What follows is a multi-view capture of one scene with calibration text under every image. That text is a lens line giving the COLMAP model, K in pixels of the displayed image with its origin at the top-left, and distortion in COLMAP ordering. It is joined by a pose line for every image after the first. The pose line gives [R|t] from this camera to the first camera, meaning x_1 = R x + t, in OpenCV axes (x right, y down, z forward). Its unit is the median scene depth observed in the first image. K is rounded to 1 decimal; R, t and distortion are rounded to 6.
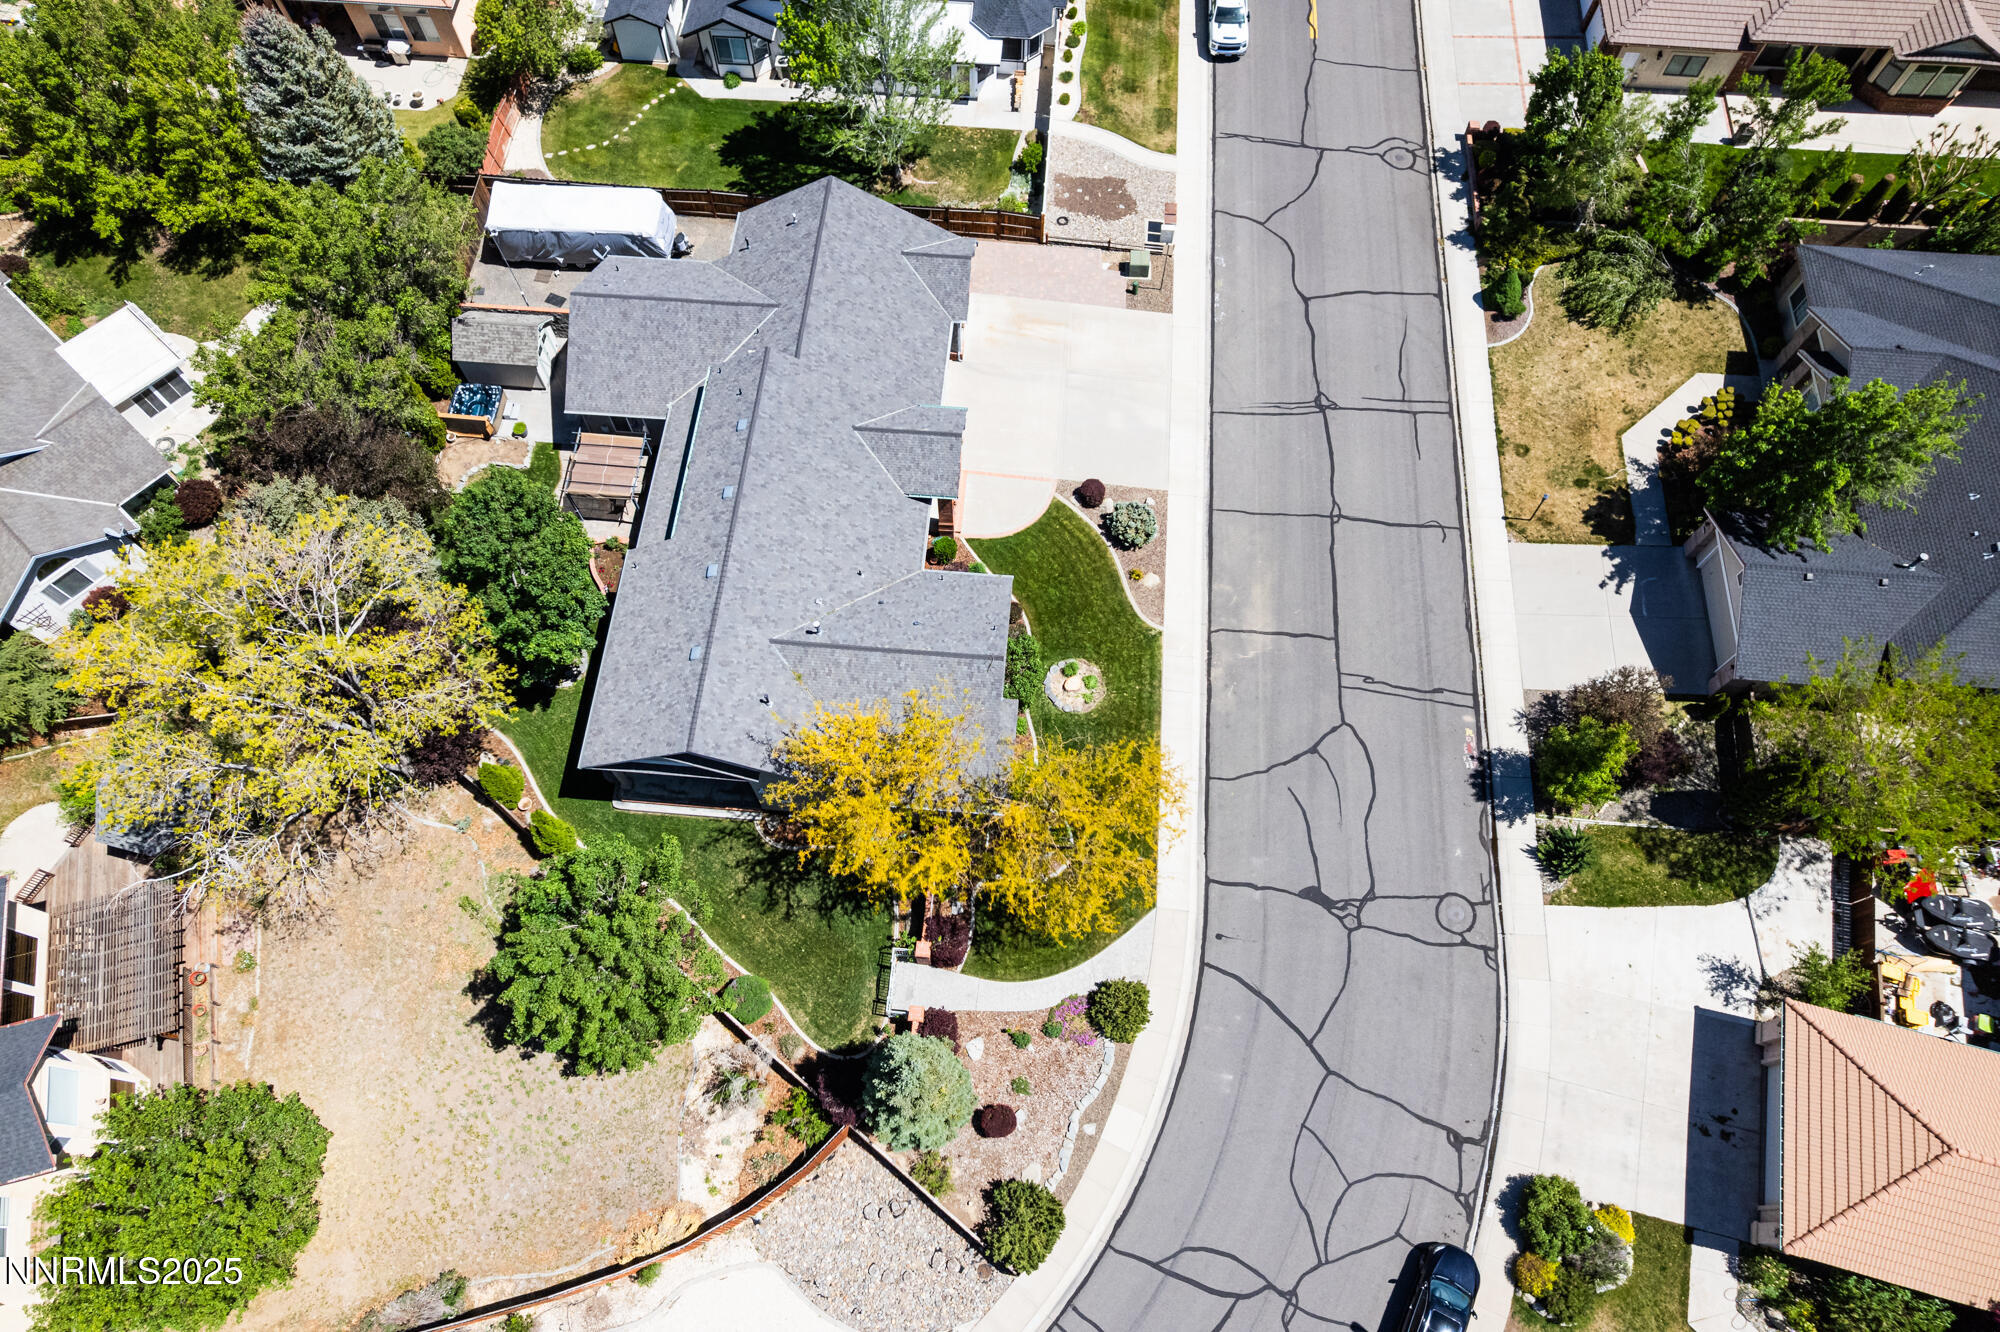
lens RADIAL K [[1308.2, 0, 1000.0], [0, 1308.2, 666.0], [0, 0, 1]] dist [-0.054070, -0.000786]
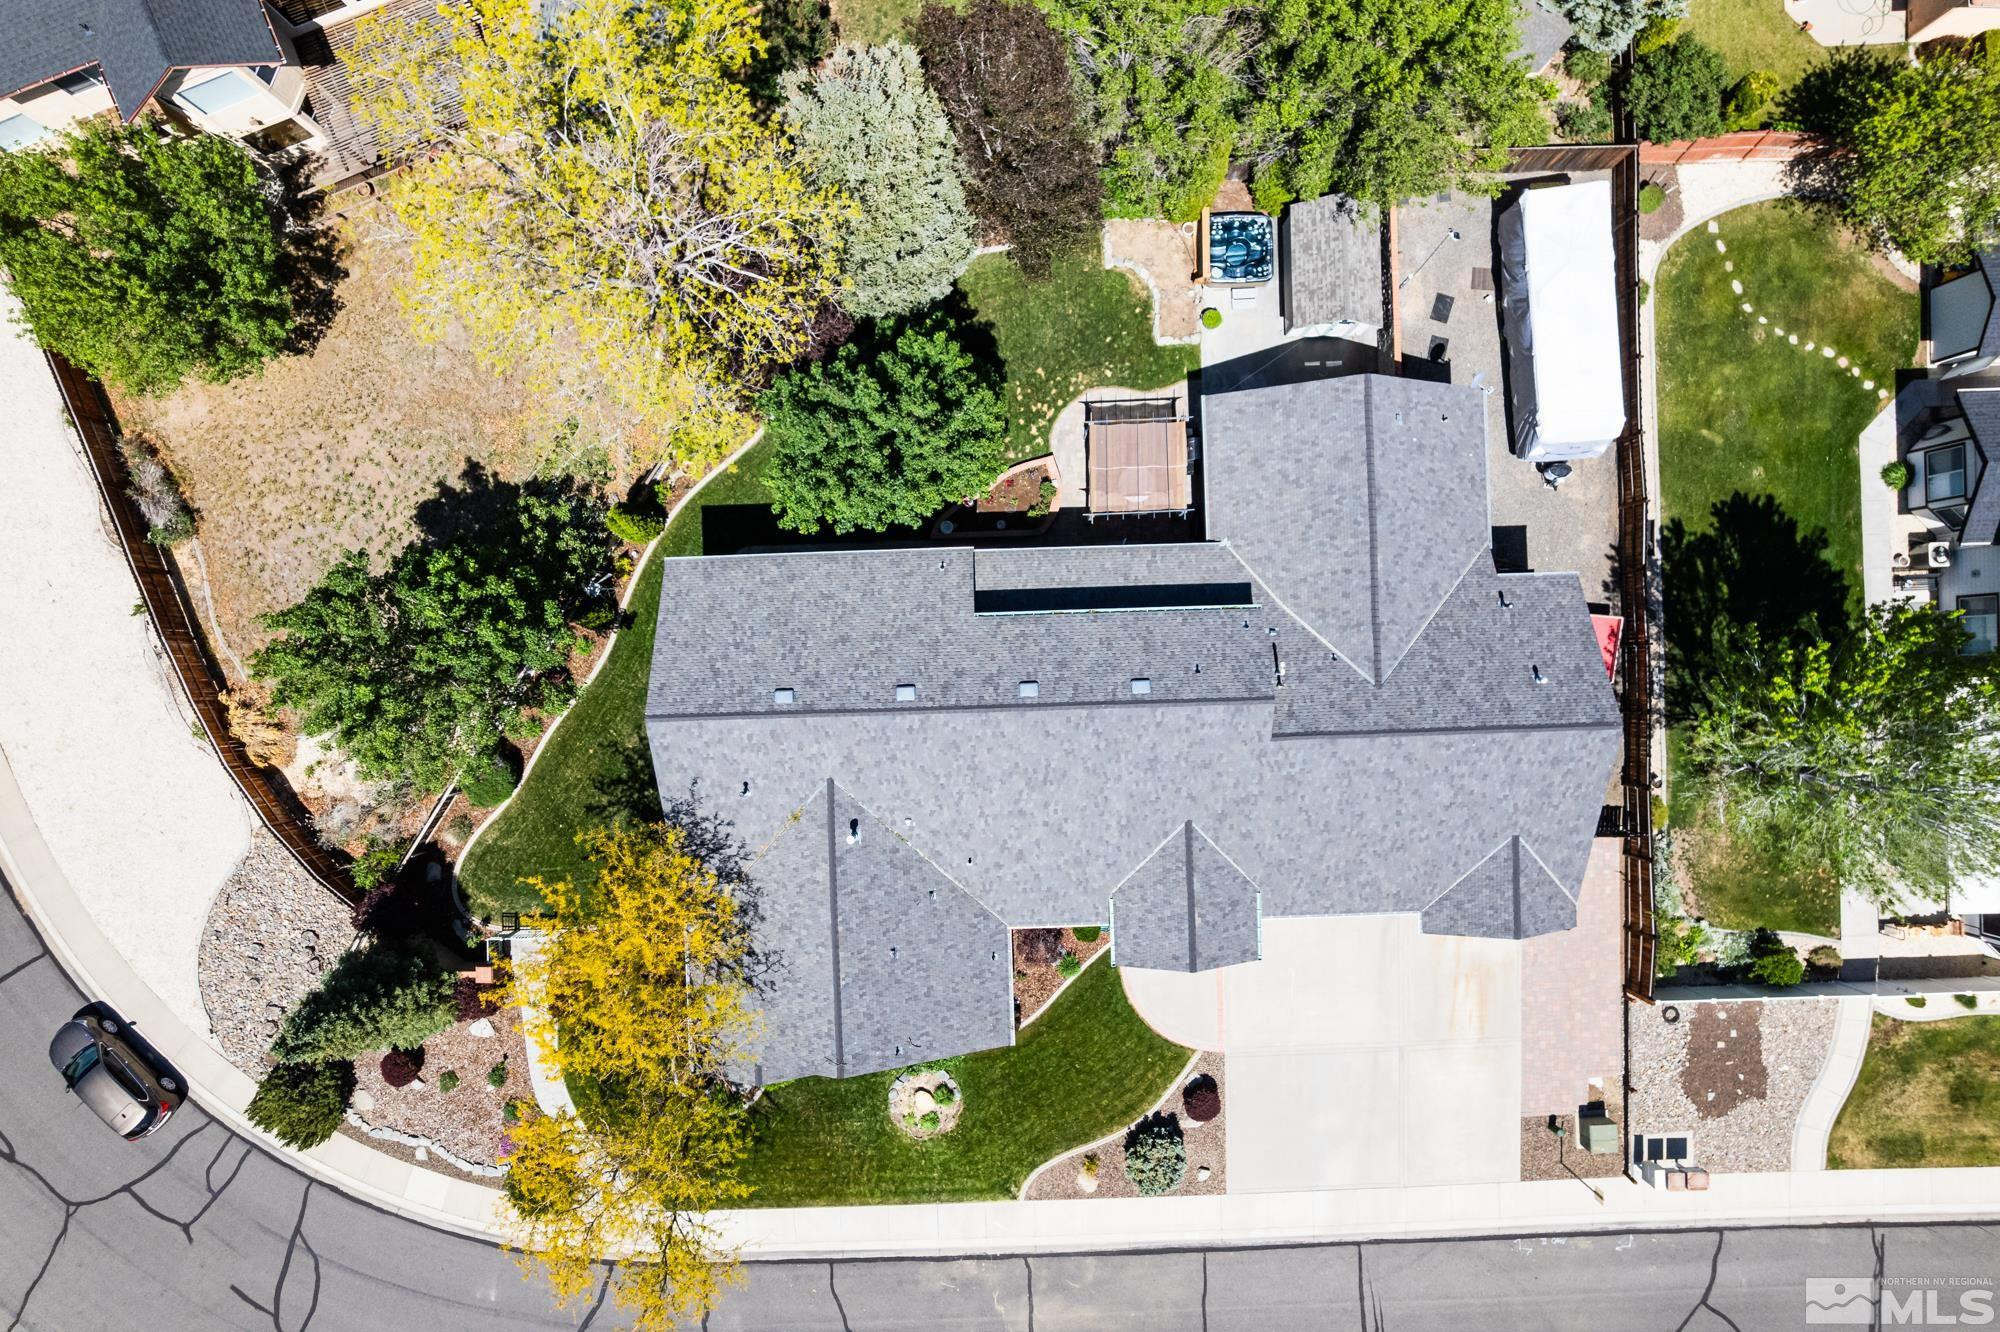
lens RADIAL K [[1286.7, 0, 1001.2], [0, 1286.7, 675.5], [0, 0, 1]] dist [-0.079774, 0.074347]
pose [[0.111057, 0.993814, -0.000592, -0.195311], [-0.900400, 0.100870, 0.423209, -0.380275], [0.420650, -0.046467, 0.906032, 0.309104]]
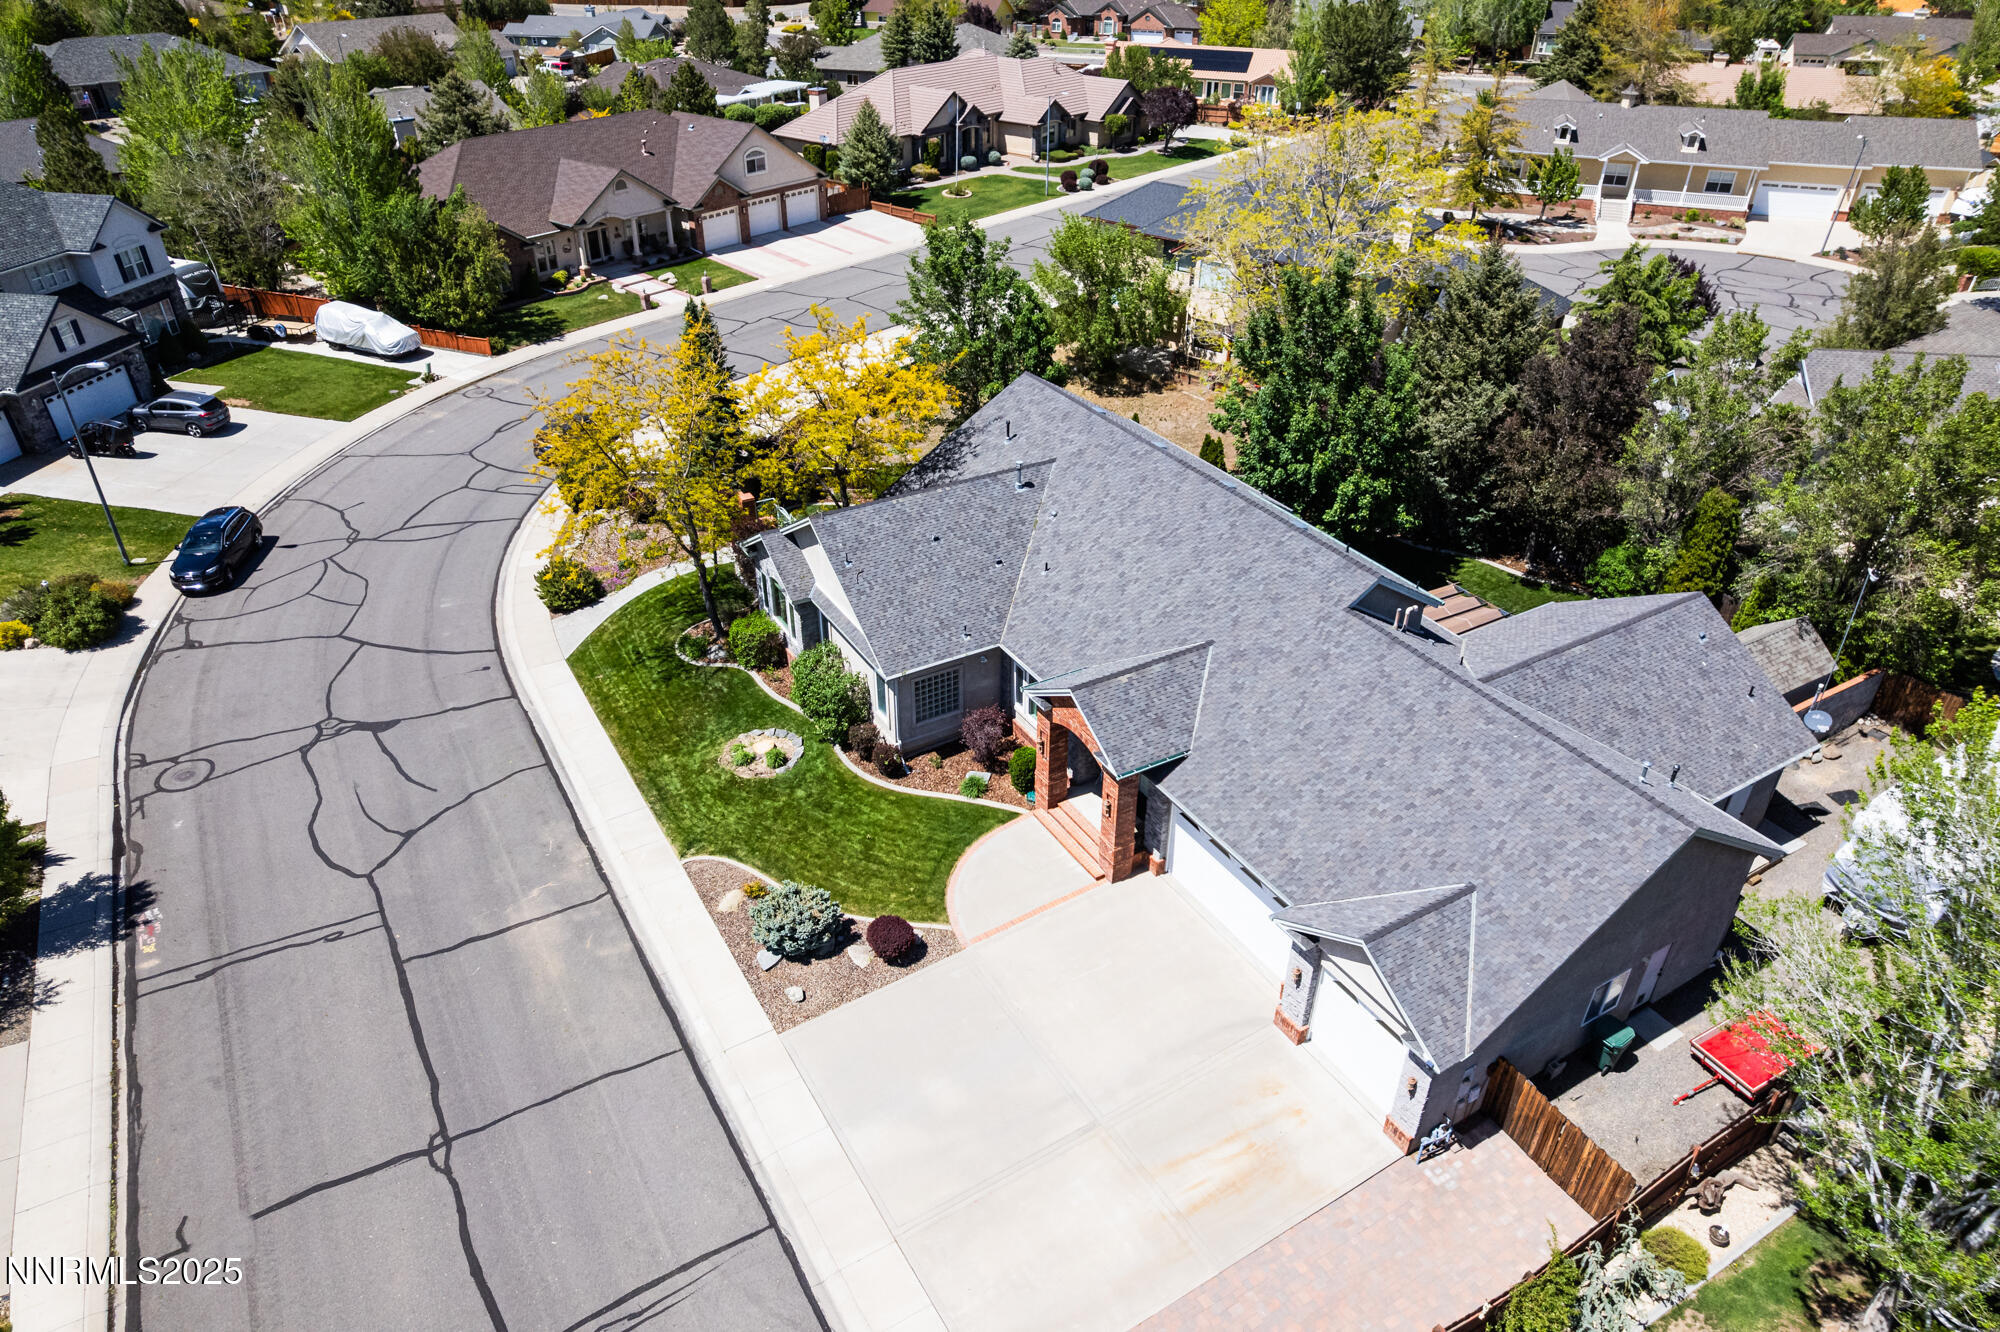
lens RADIAL K [[1286.7, 0, 1001.2], [0, 1286.7, 675.5], [0, 0, 1]] dist [-0.079774, 0.074347]
pose [[-0.819351, 0.299312, -0.488953, 0.276712], [-0.524358, -0.046477, 0.850229, -0.641339], [0.231759, 0.953023, 0.195028, 0.832610]]
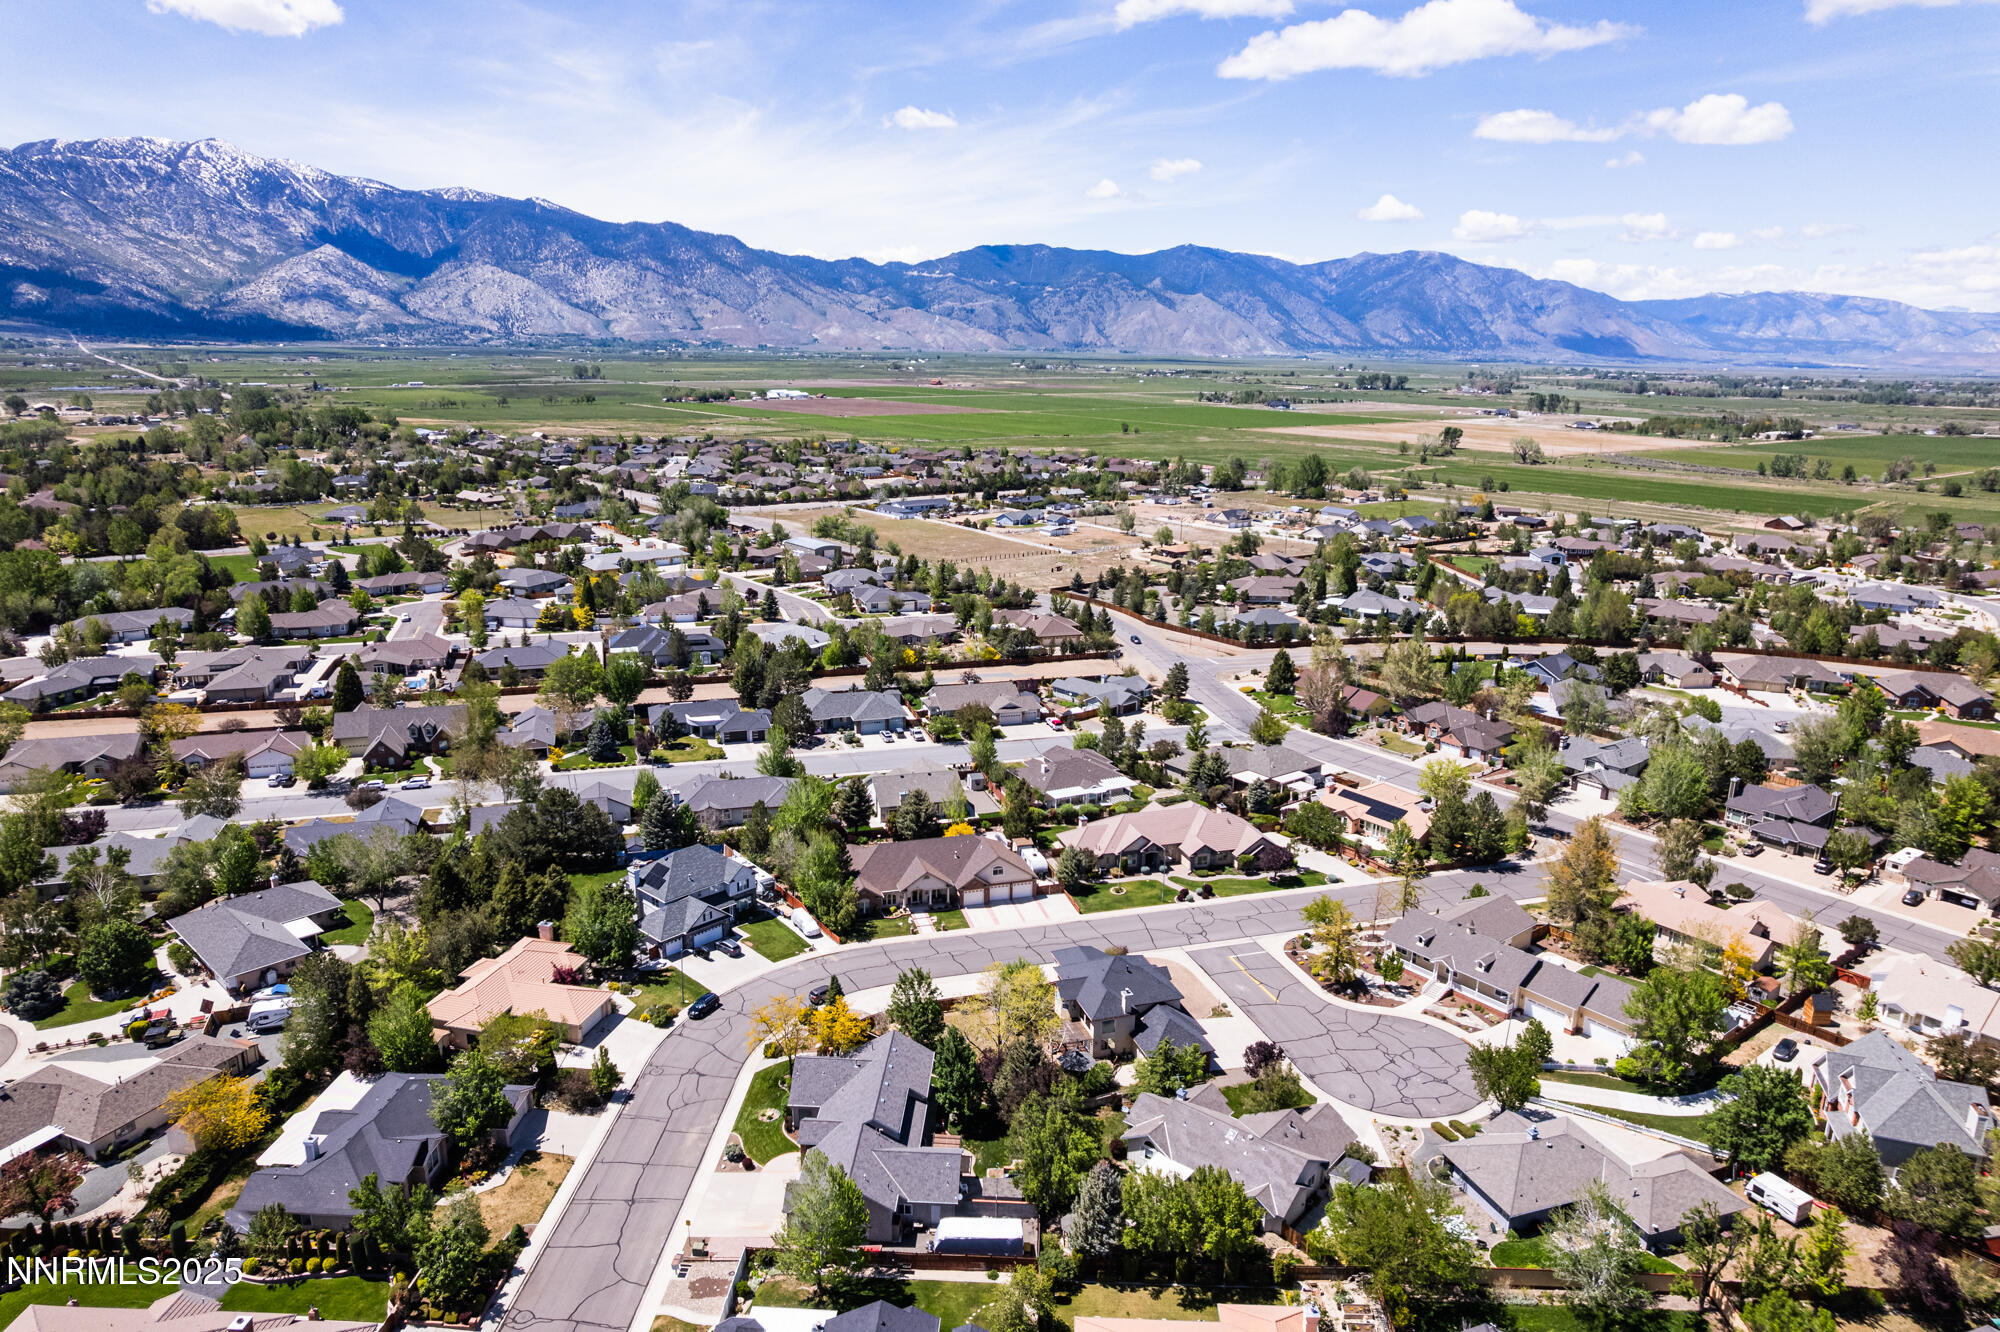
lens RADIAL K [[1285.1, 0, 1003.0], [0, 1285.1, 675.0], [0, 0, 1]] dist [-0.060917, 0.055523]
pose [[-0.998930, -0.016326, -0.043273, -0.289761], [-0.045475, 0.176084, 0.983324, -2.702439], [-0.008434, 0.984240, -0.176638, 0.553713]]
